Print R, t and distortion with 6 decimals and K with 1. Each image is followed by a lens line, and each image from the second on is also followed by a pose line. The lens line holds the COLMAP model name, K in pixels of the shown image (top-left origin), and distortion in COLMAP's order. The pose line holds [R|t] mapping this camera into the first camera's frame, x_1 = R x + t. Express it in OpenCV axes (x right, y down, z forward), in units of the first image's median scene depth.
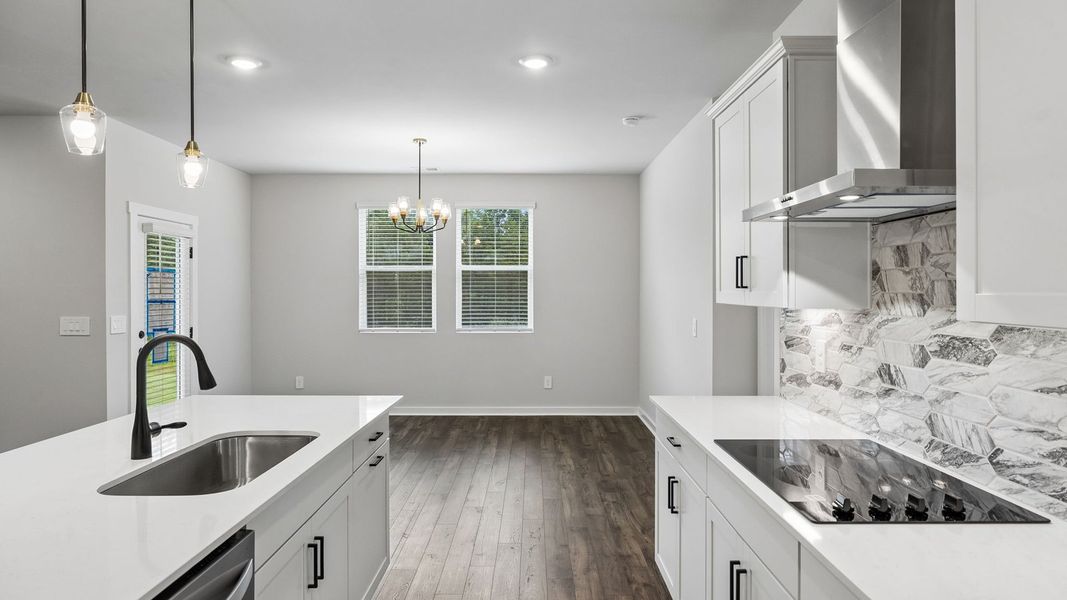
lens RADIAL K [[630.3, 0, 537.1], [0, 630.3, 292.7], [0, 0, 1]] dist [0.002210, 0.006324]
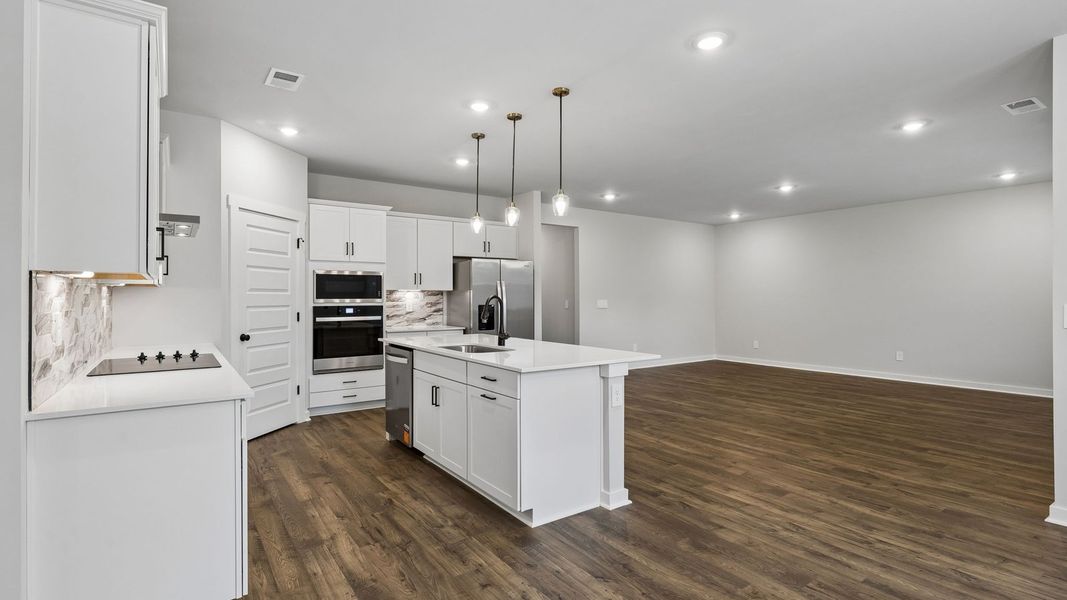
lens RADIAL K [[509.3, 0, 536.1], [0, 509.3, 300.0], [0, 0, 1]] dist [-0.007601, 0.002686]
pose [[-0.818982, 0.004970, -0.573797, 0.225661], [-0.001457, 0.999941, 0.010741, 0.036092], [0.573817, 0.009632, -0.818927, 1.533312]]
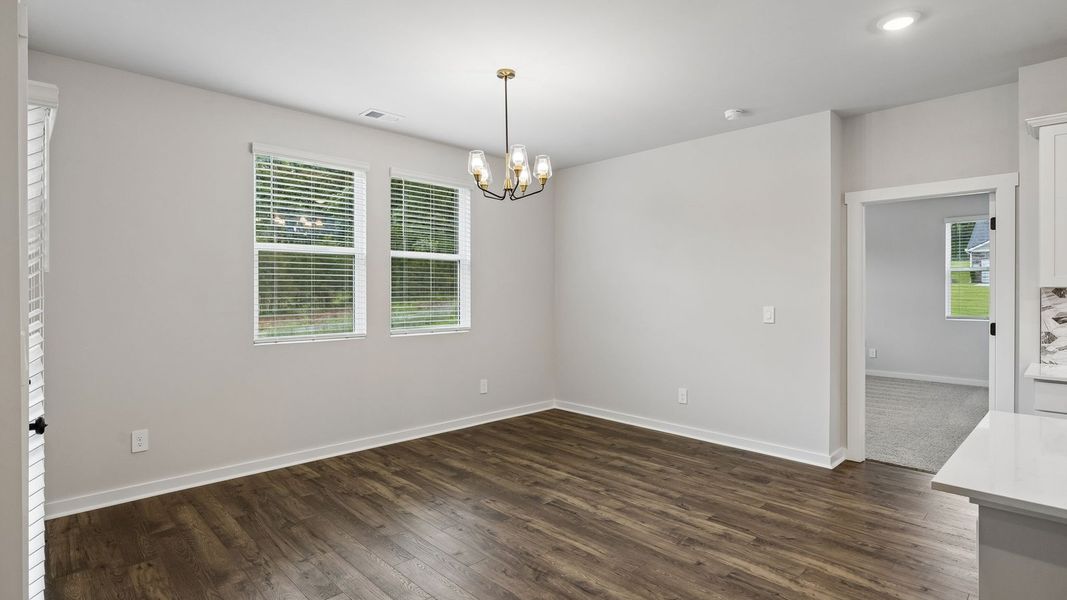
lens RADIAL K [[534.2, 0, 534.4], [0, 534.2, 290.9], [0, 0, 1]] dist [-0.009519, 0.003665]
pose [[0.718336, 0.002472, 0.695692, -0.927390], [0.001888, 0.999983, -0.005503, 0.023423], [-0.695693, 0.005267, 0.718320, 0.831358]]
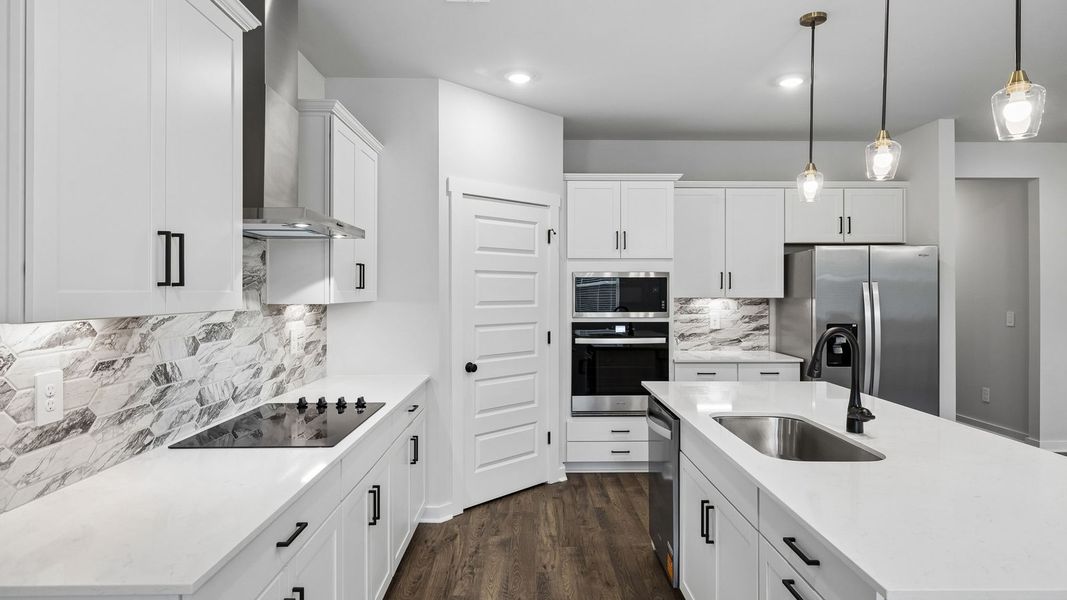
lens RADIAL K [[601.1, 0, 537.7], [0, 601.1, 293.7], [0, 0, 1]] dist [-0.001130, 0.001550]
pose [[-0.999869, 0.001717, -0.016091, -0.009769], [0.001552, 0.999946, 0.010231, -0.003894], [0.016108, 0.010204, -0.999818, 1.199733]]
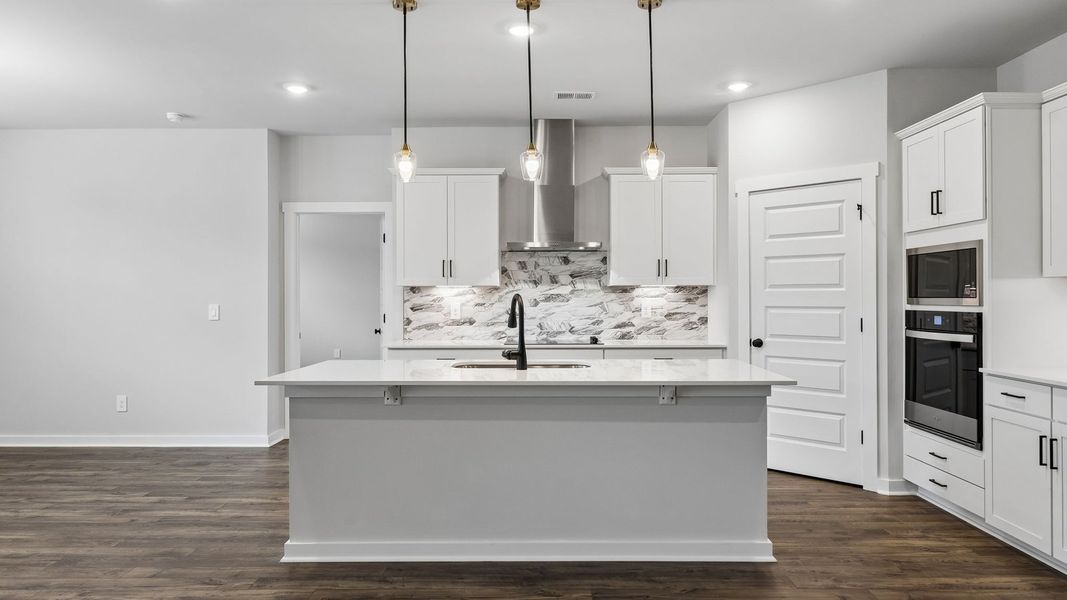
lens RADIAL K [[717.0, 0, 538.6], [0, 717.0, 292.5], [0, 0, 1]] dist [0.005224, 0.001782]
pose [[0.014349, 0.007055, 0.999872, -1.404894], [0.008452, 0.999939, -0.007177, 0.044435], [-0.999861, 0.008554, 0.014289, 0.527983]]
